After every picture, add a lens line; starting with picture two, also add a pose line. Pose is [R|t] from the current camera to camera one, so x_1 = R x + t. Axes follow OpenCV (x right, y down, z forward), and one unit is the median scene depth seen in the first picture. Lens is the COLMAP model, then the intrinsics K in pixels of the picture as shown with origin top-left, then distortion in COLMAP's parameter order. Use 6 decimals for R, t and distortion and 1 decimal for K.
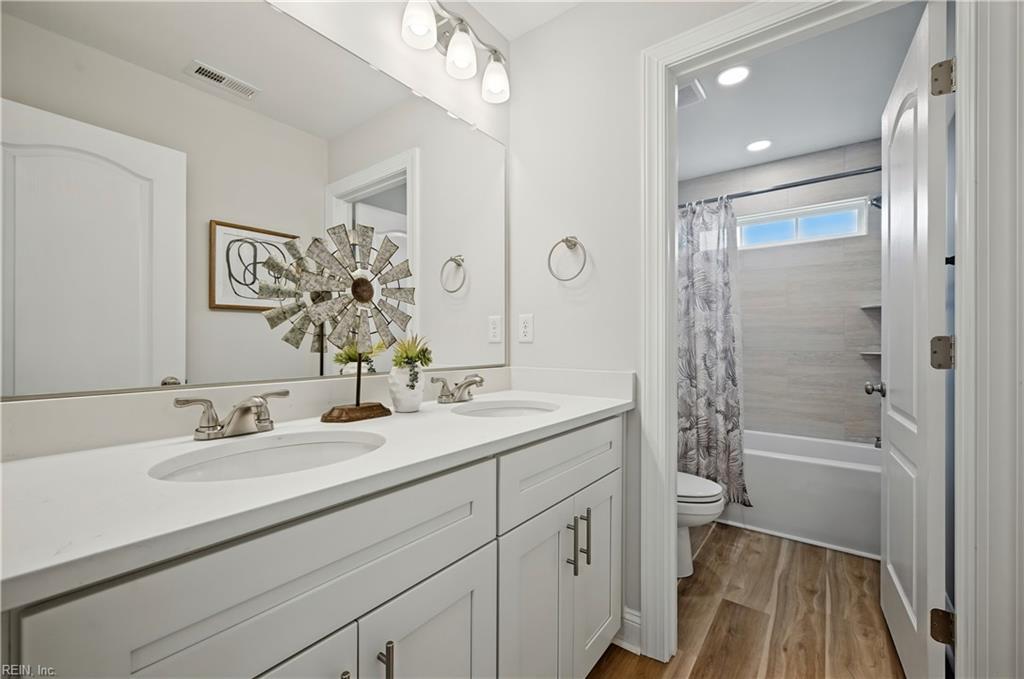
lens RADIAL K [[425.4, 0, 513.4], [0, 425.4, 343.5], [0, 0, 1]] dist [0.001633, -0.000012]
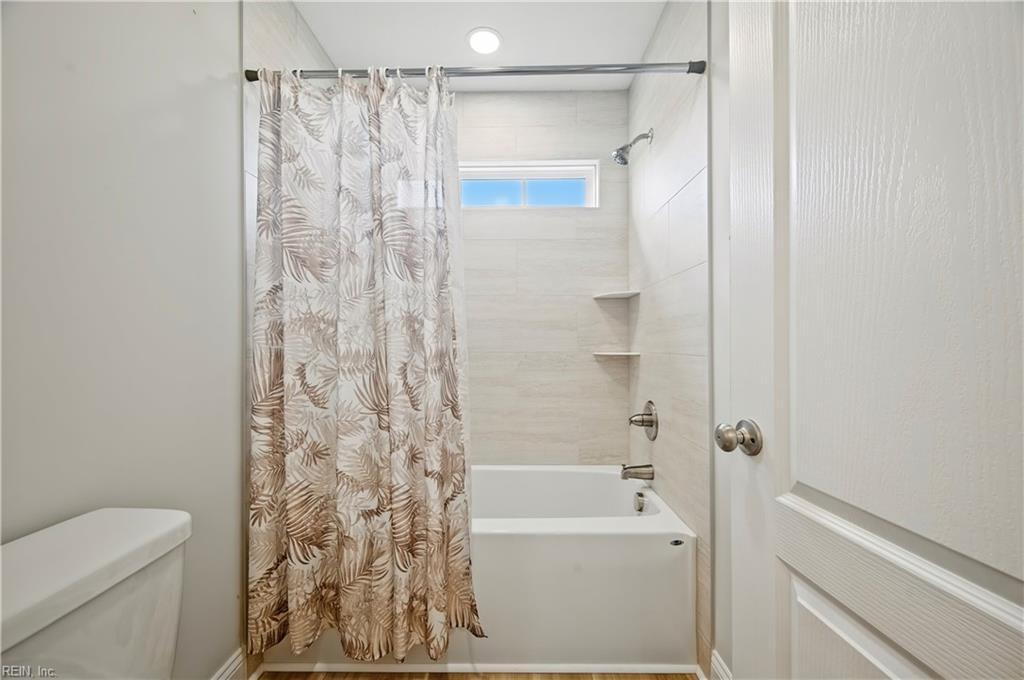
lens RADIAL K [[399.4, 0, 511.1], [0, 399.4, 345.1], [0, 0, 1]] dist [0.008793, -0.000001]
pose [[0.806006, -0.008701, 0.591844, 0.267038], [0.007402, 0.999962, 0.004622, 0.001887], [-0.591861, 0.000656, 0.806040, 0.532293]]
